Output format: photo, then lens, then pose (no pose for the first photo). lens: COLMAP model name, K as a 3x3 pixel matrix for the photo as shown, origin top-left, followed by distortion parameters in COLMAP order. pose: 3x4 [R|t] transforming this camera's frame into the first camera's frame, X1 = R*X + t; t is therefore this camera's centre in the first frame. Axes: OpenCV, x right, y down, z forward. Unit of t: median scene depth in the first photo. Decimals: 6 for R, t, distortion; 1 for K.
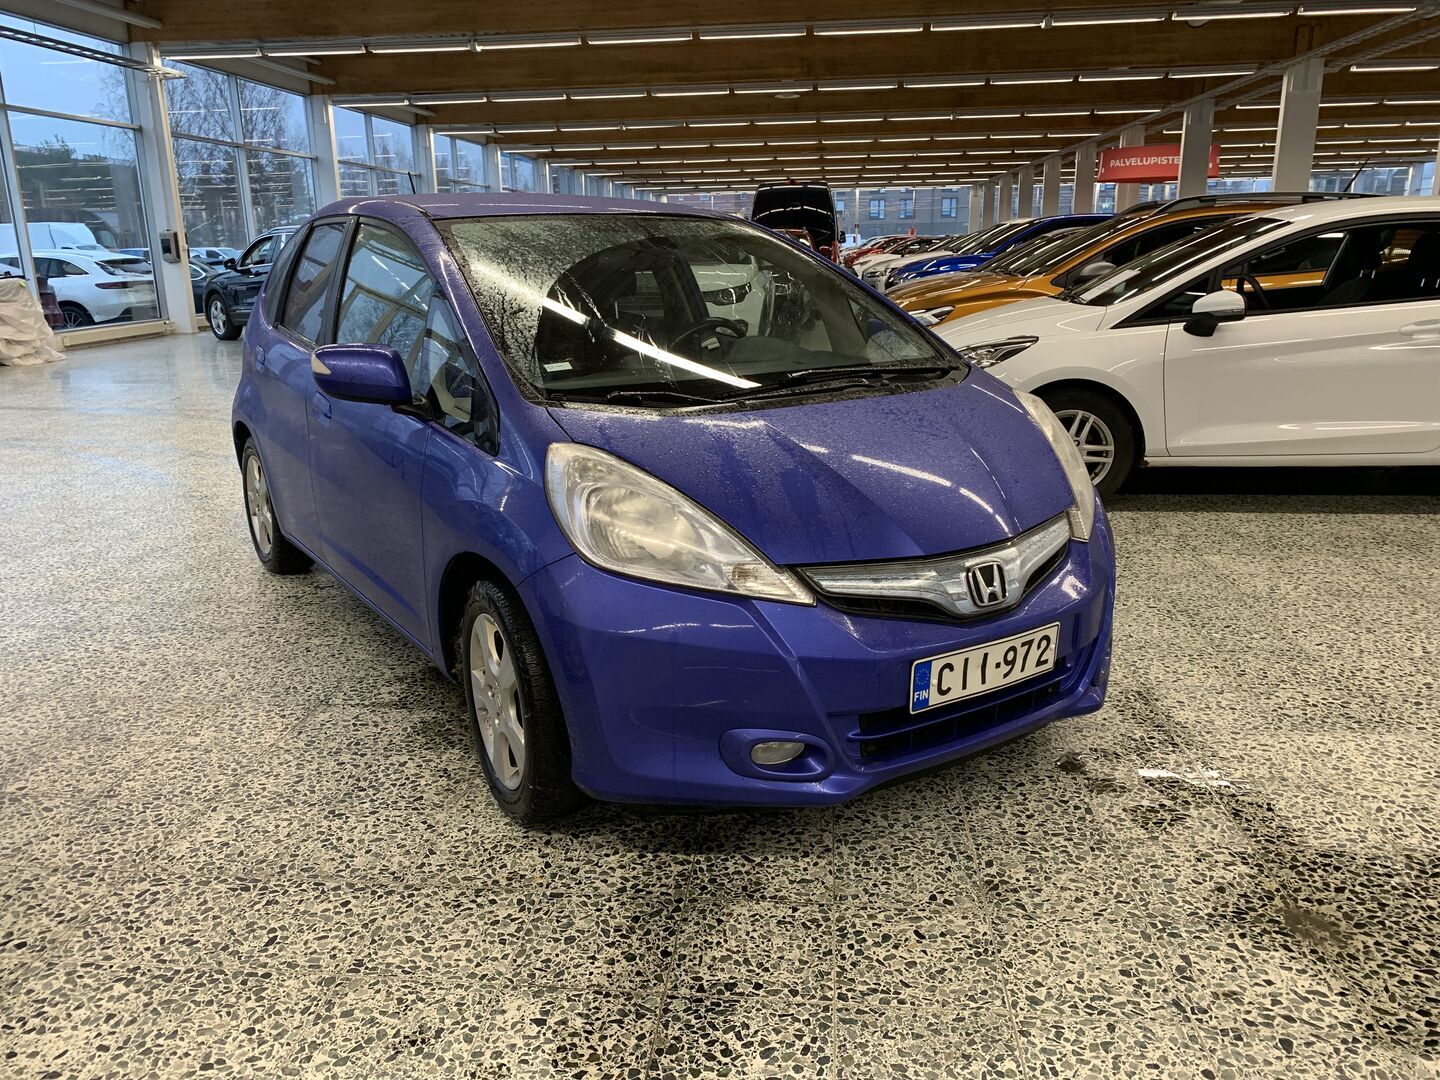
lens RADIAL K [[1113.4, 0, 723.7], [0, 1113.4, 539.1], [0, 0, 1]] dist [0.008264, 0.005062]
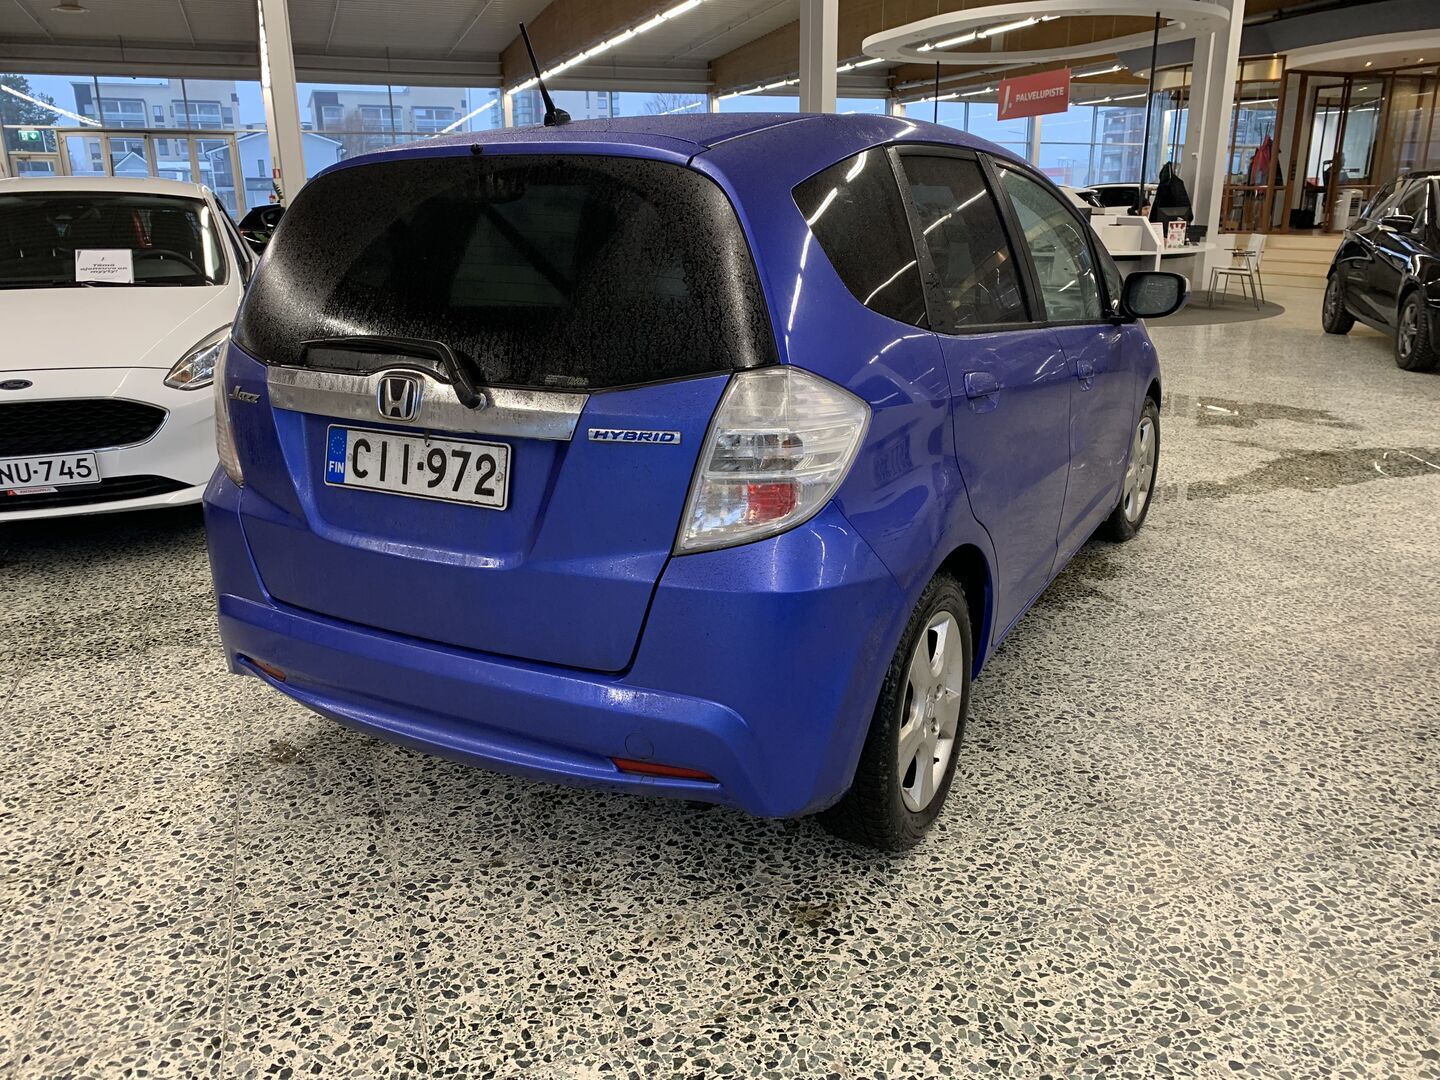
lens RADIAL K [[1113.4, 0, 723.7], [0, 1113.4, 539.1], [0, 0, 1]] dist [0.008264, 0.005062]
pose [[-0.460777, -0.230374, 0.857095, -1.154879], [0.244091, 0.895588, 0.371944, -0.449506], [-0.853290, 0.380593, -0.356434, 1.820038]]
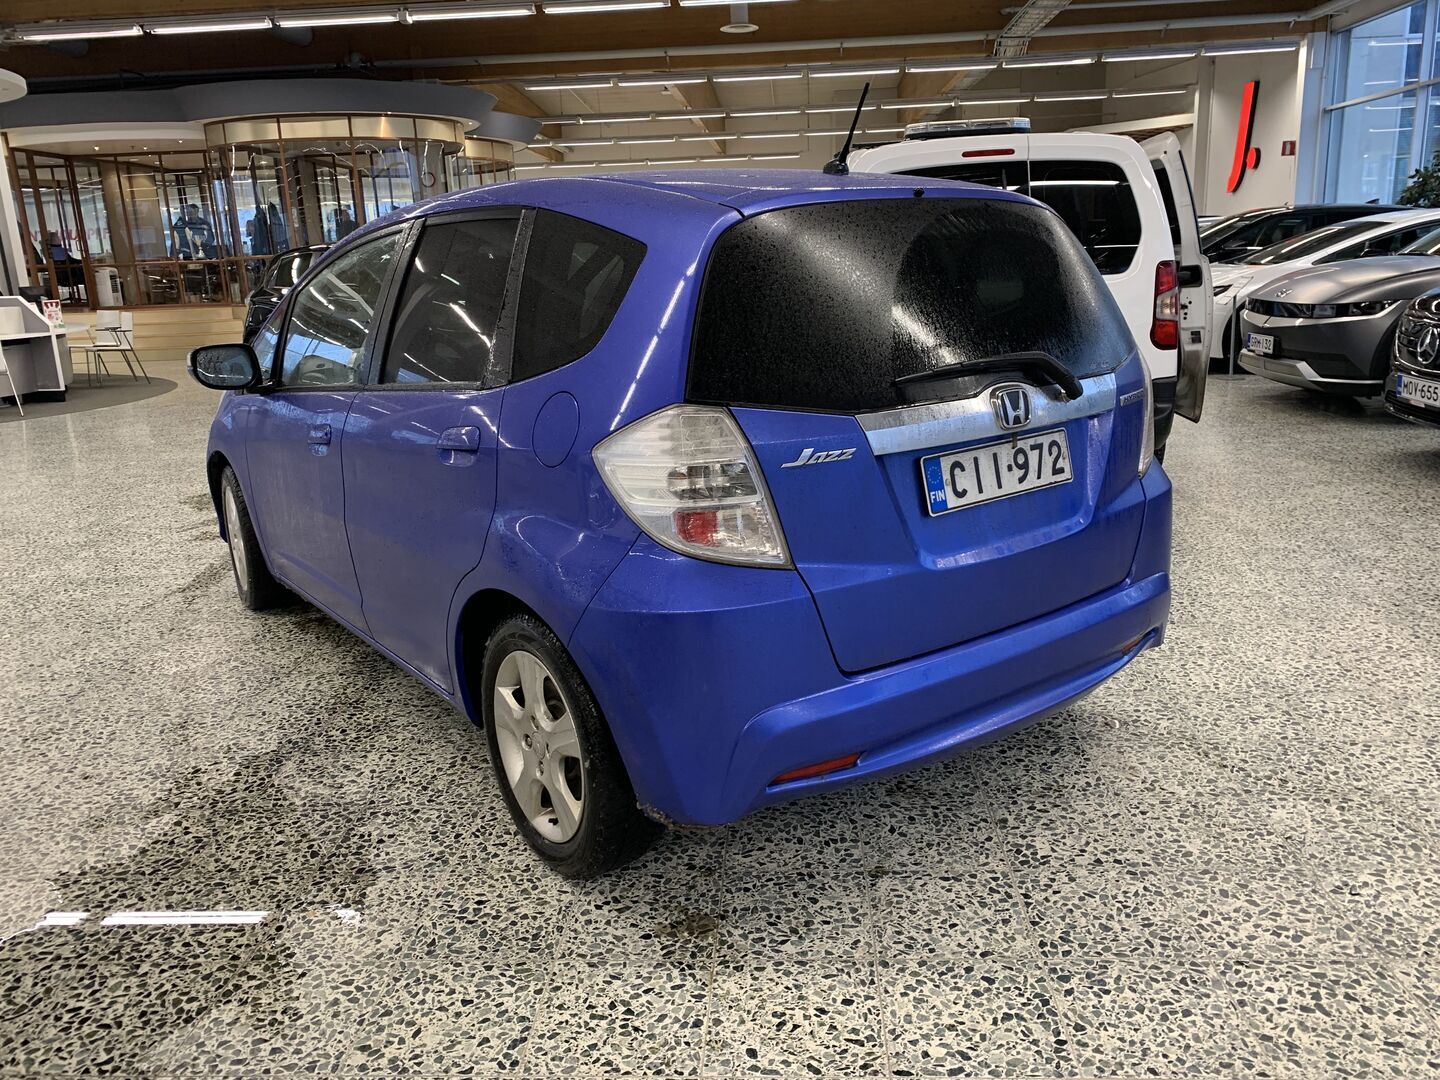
lens RADIAL K [[1113.4, 0, 723.7], [0, 1113.4, 539.1], [0, 0, 1]] dist [0.008264, 0.005062]
pose [[-0.996261, 0.074103, -0.044423, -0.268734], [0.043026, 0.871405, 0.488674, -0.613333], [0.074922, 0.484935, -0.871335, 2.372469]]
